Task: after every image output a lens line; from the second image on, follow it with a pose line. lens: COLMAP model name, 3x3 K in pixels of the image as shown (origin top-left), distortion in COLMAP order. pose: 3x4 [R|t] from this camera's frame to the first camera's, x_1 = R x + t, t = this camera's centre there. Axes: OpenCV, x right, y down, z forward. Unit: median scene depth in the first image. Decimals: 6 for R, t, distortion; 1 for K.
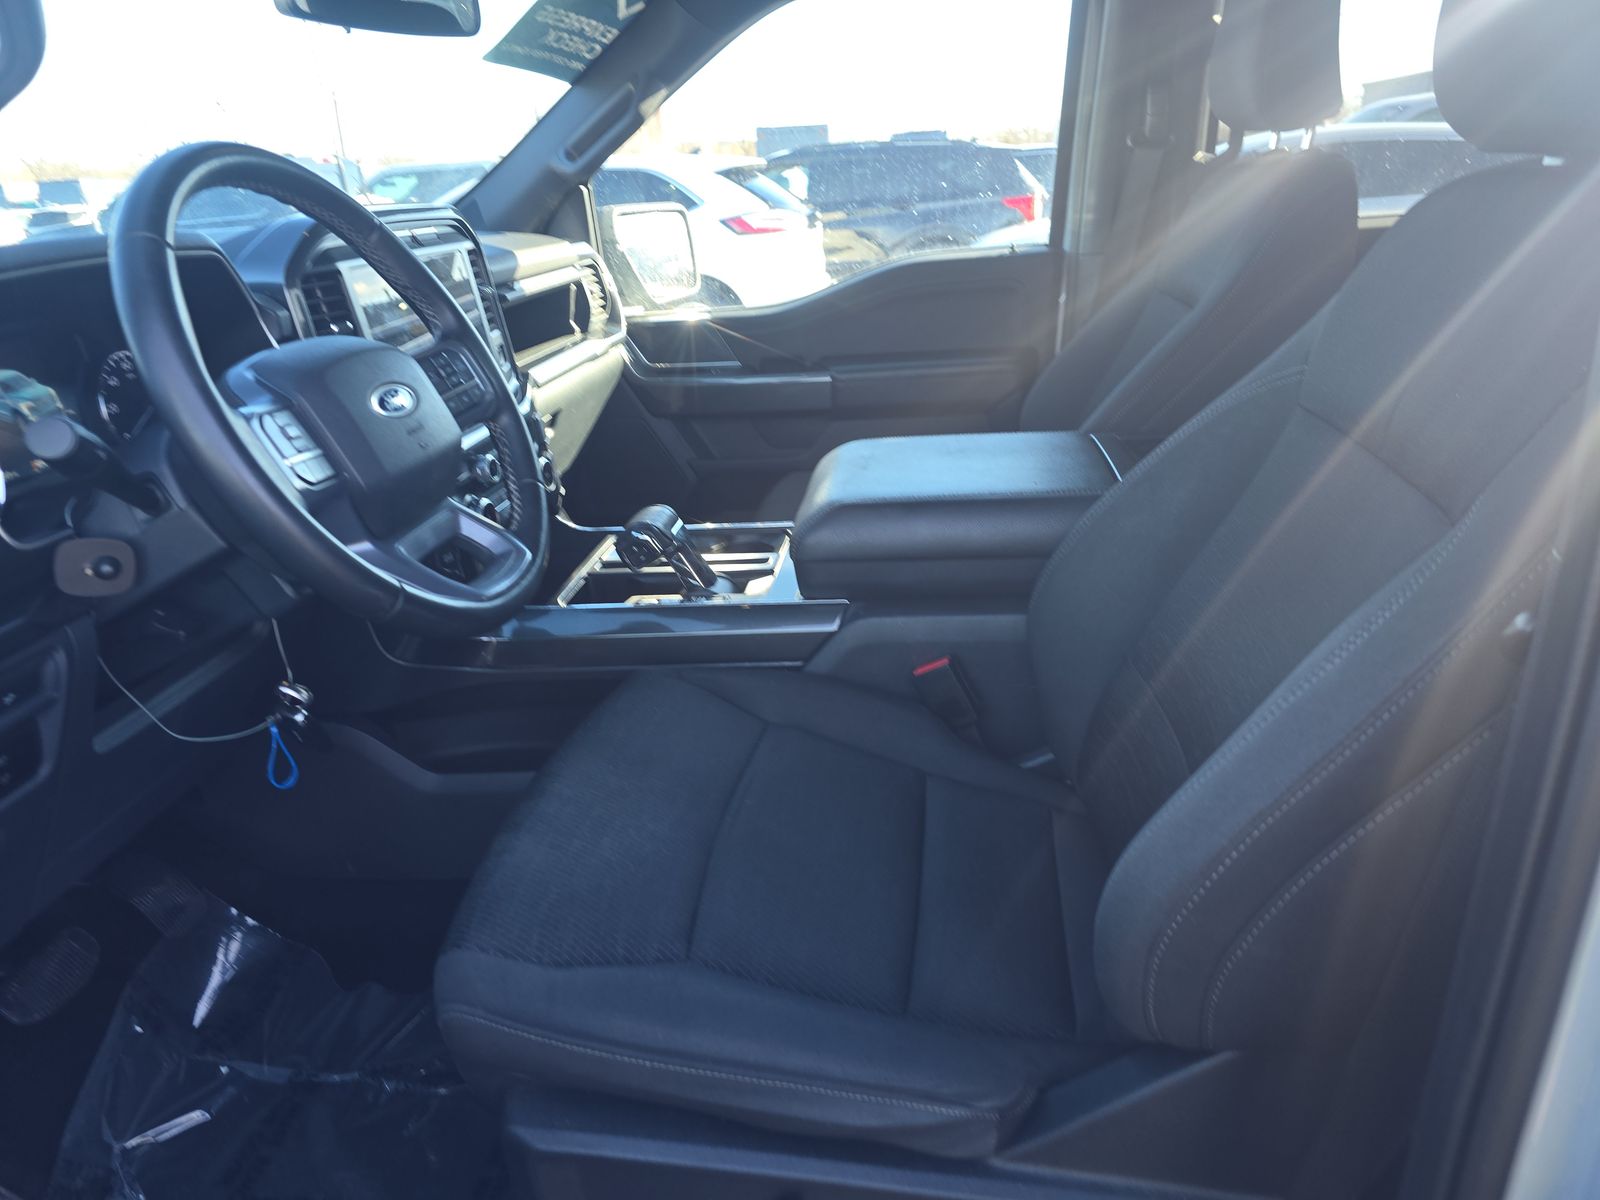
lens RADIAL K [[1056.9, 0, 793.9], [0, 1056.9, 612.4], [0, 0, 1]] dist [0.040525, -0.046108]
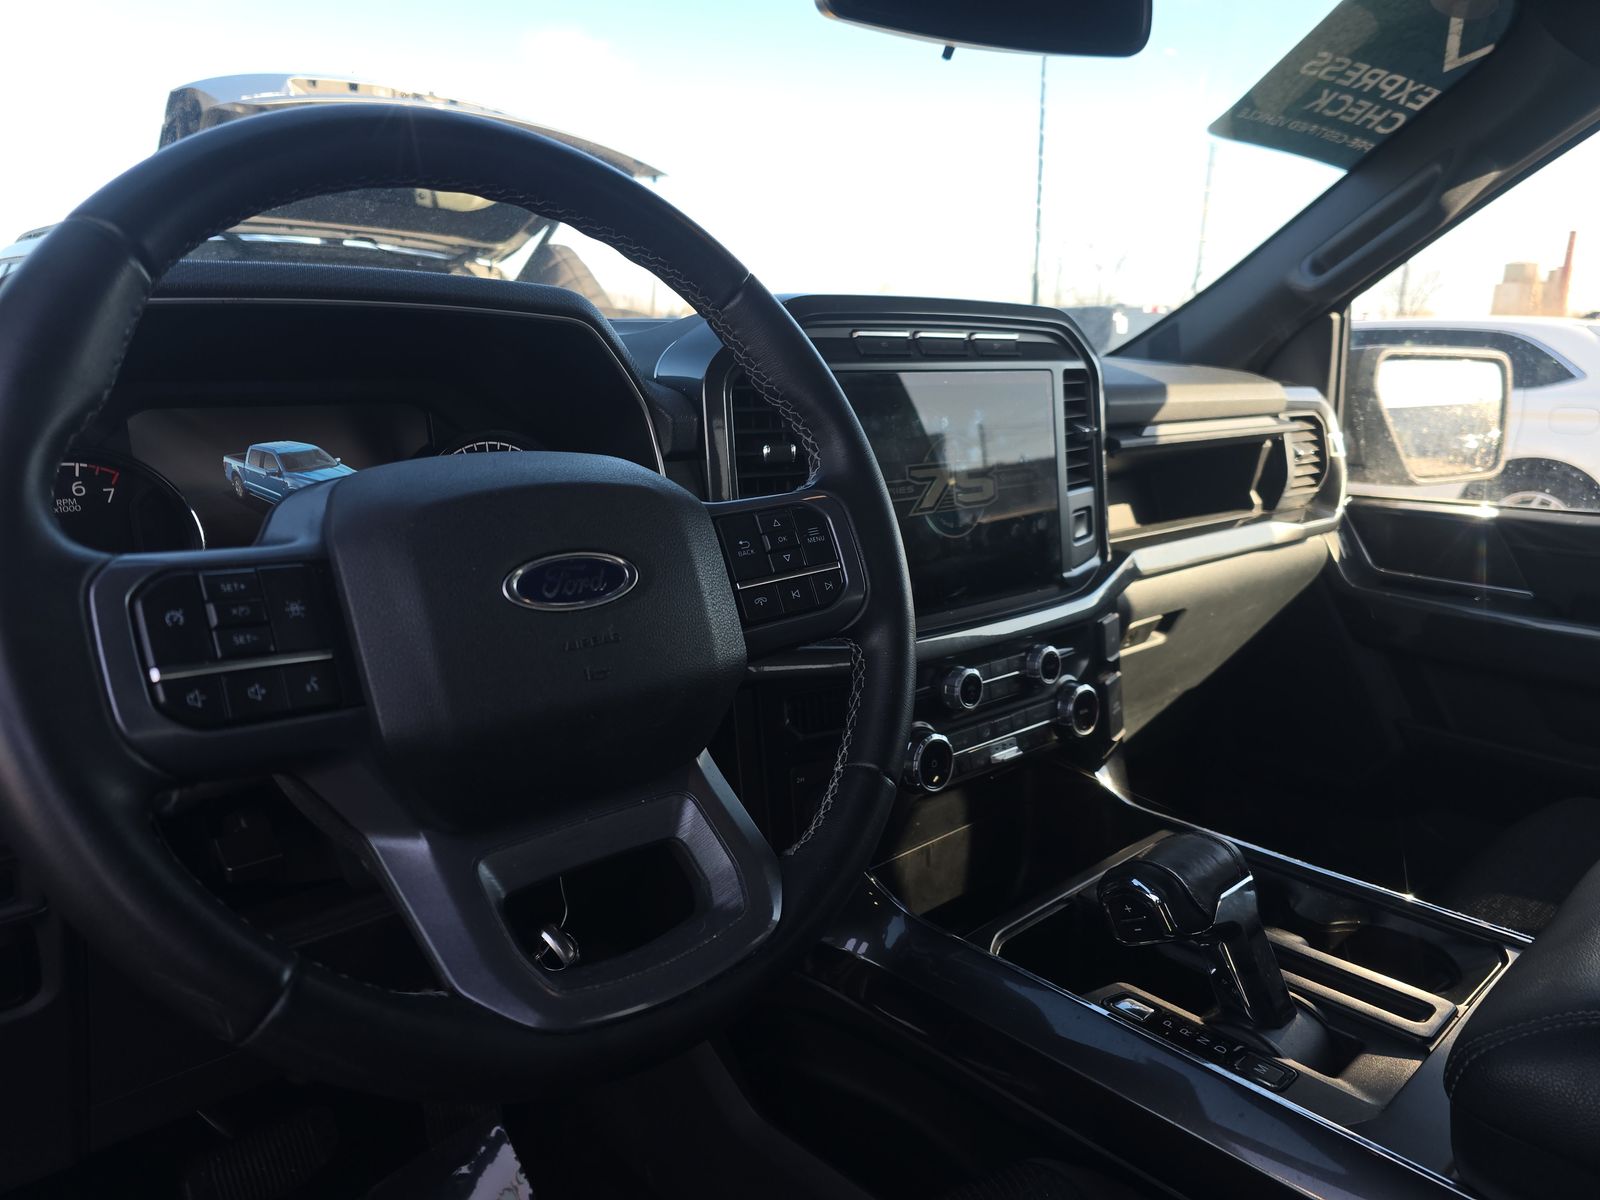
lens RADIAL K [[1056.9, 0, 783.6], [0, 1056.9, 600.1], [0, 0, 1]] dist [0.040525, -0.046108]
pose [[0.748989, 0.218200, -0.625623, 0.014361], [-0.302028, 0.952850, -0.029257, -0.095235], [0.589741, 0.210869, 0.779577, 0.297360]]
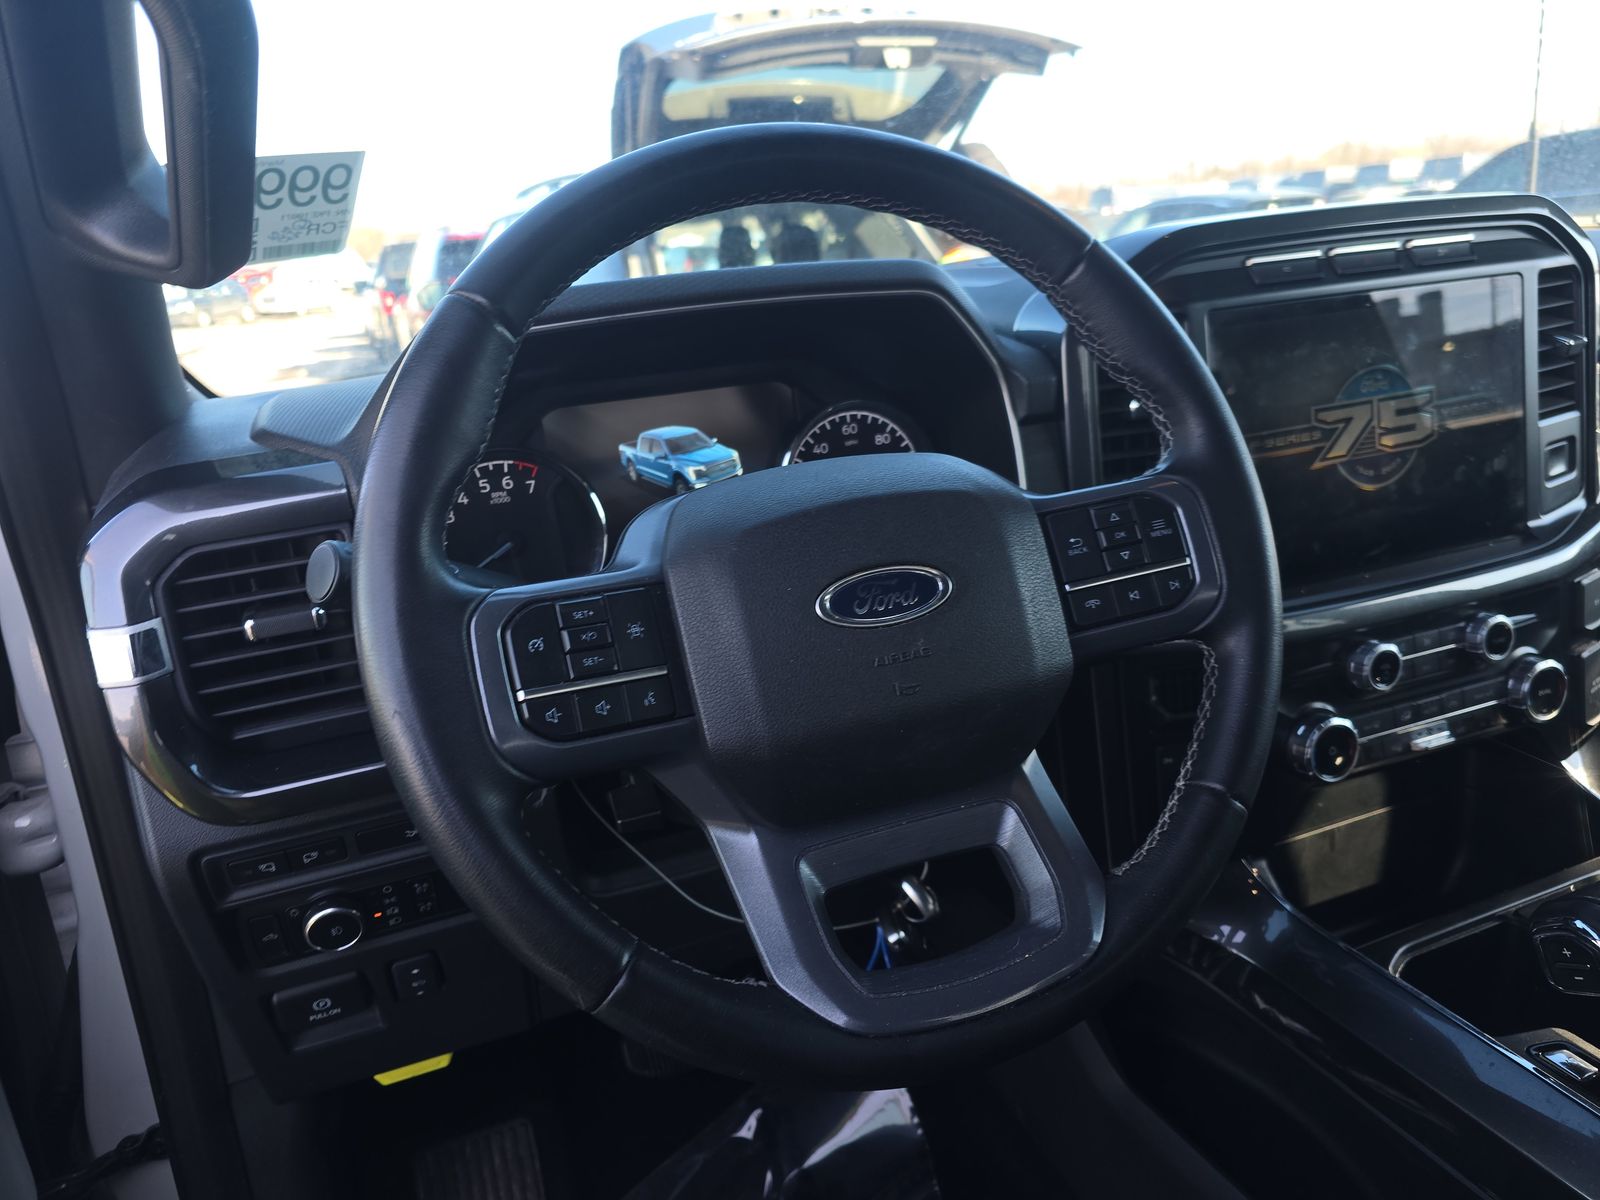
lens RADIAL K [[1056.9, 0, 789.2], [0, 1056.9, 608.4], [0, 0, 1]] dist [0.040525, -0.046108]
pose [[0.466428, 0.290416, -0.835526, 0.020035], [-0.277228, 0.944973, 0.173697, -0.123008], [0.839994, 0.150614, 0.521273, 0.309977]]
